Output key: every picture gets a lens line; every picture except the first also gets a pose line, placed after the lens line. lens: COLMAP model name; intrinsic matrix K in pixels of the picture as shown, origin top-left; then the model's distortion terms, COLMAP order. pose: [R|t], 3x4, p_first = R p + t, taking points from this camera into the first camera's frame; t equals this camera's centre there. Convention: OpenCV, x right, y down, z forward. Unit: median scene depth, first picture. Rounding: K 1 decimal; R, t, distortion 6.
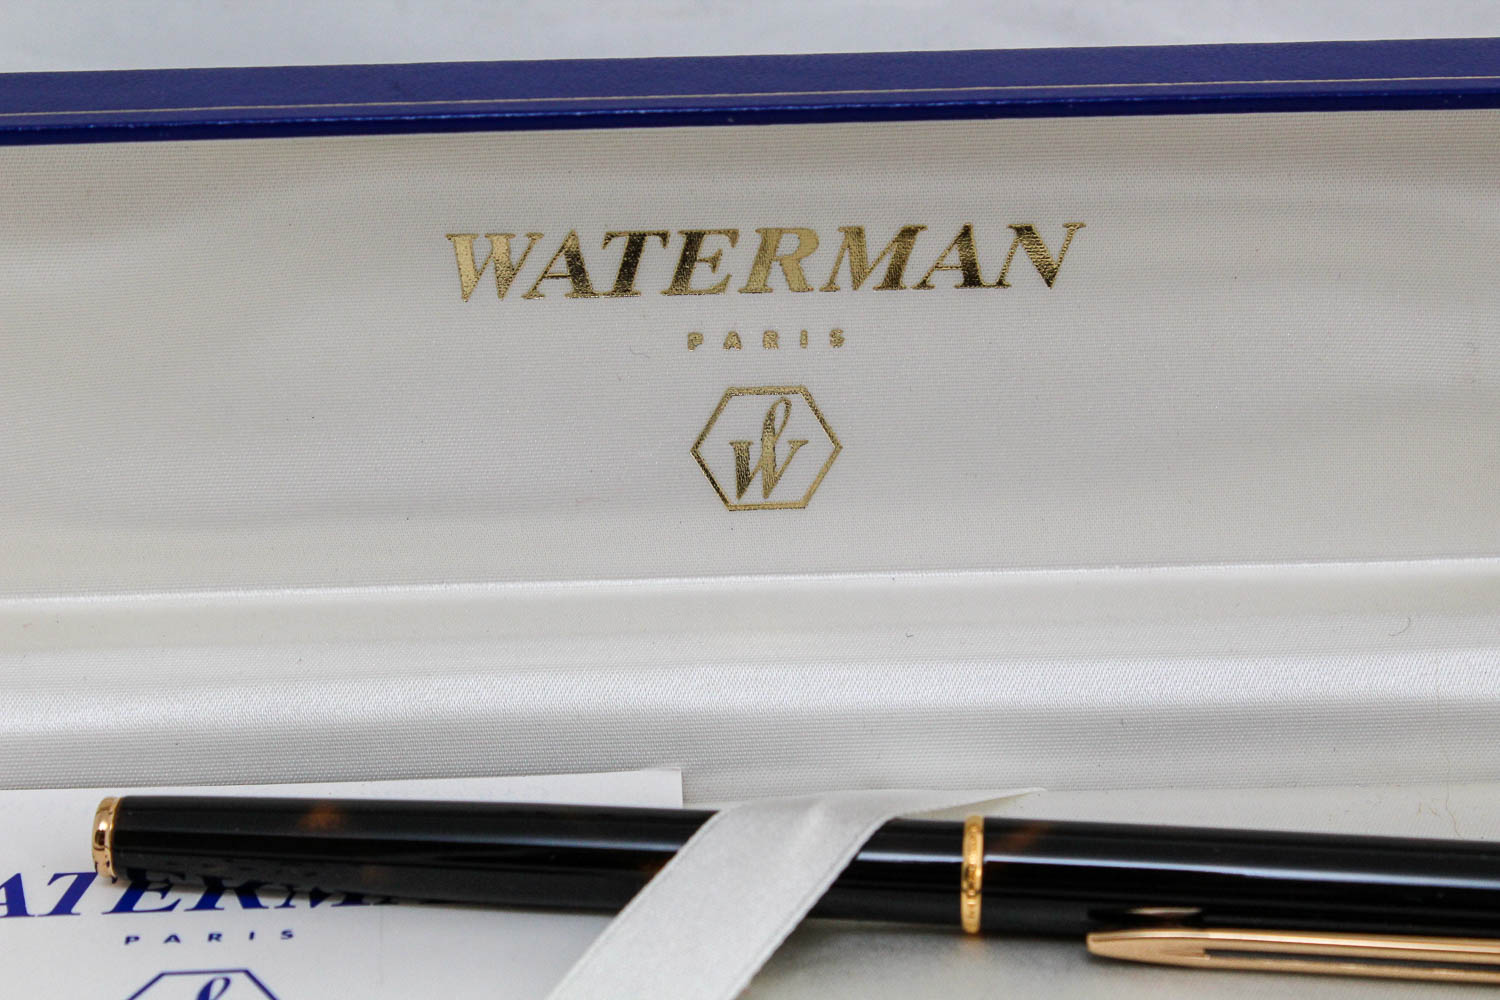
lens RADIAL K [[2434.2, 0, 755.1], [0, 2434.2, 491.1], [0, 0, 1]] dist [0.173283, 0.000000]
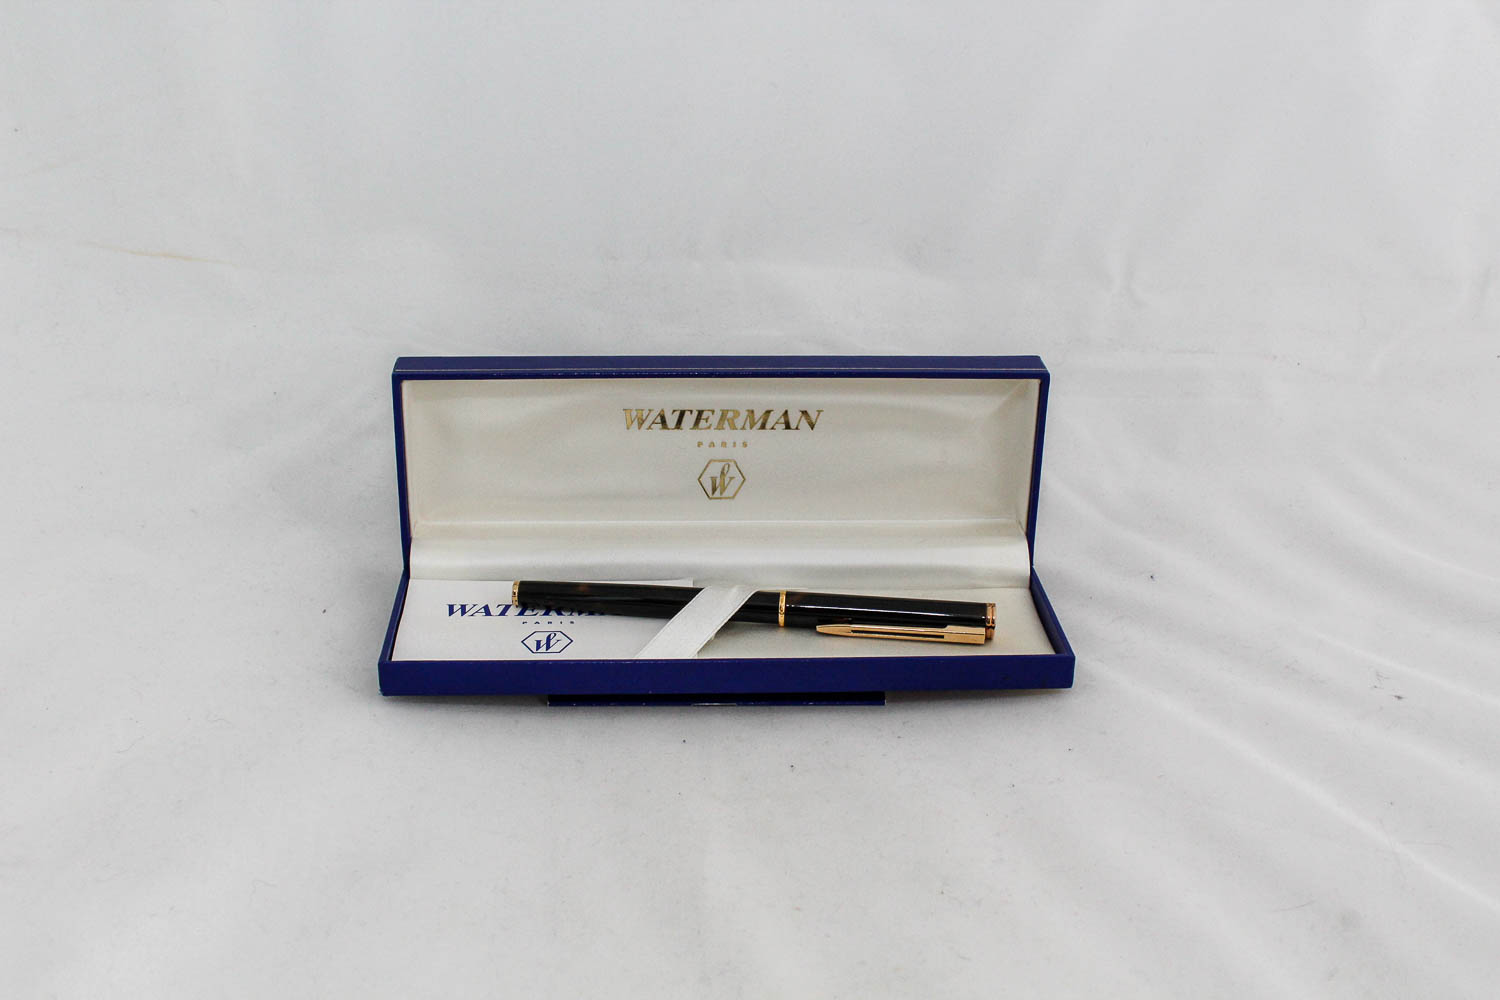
lens RADIAL K [[2418.6, 0, 748.3], [0, 2418.6, 501.7], [0, 0, 1]] dist [-0.016682, 0.000000]
pose [[0.999650, 0.021656, 0.015225, -0.008148], [-0.020627, 0.997687, -0.064768, 0.216475], [-0.016592, 0.064431, 0.997784, -2.145485]]
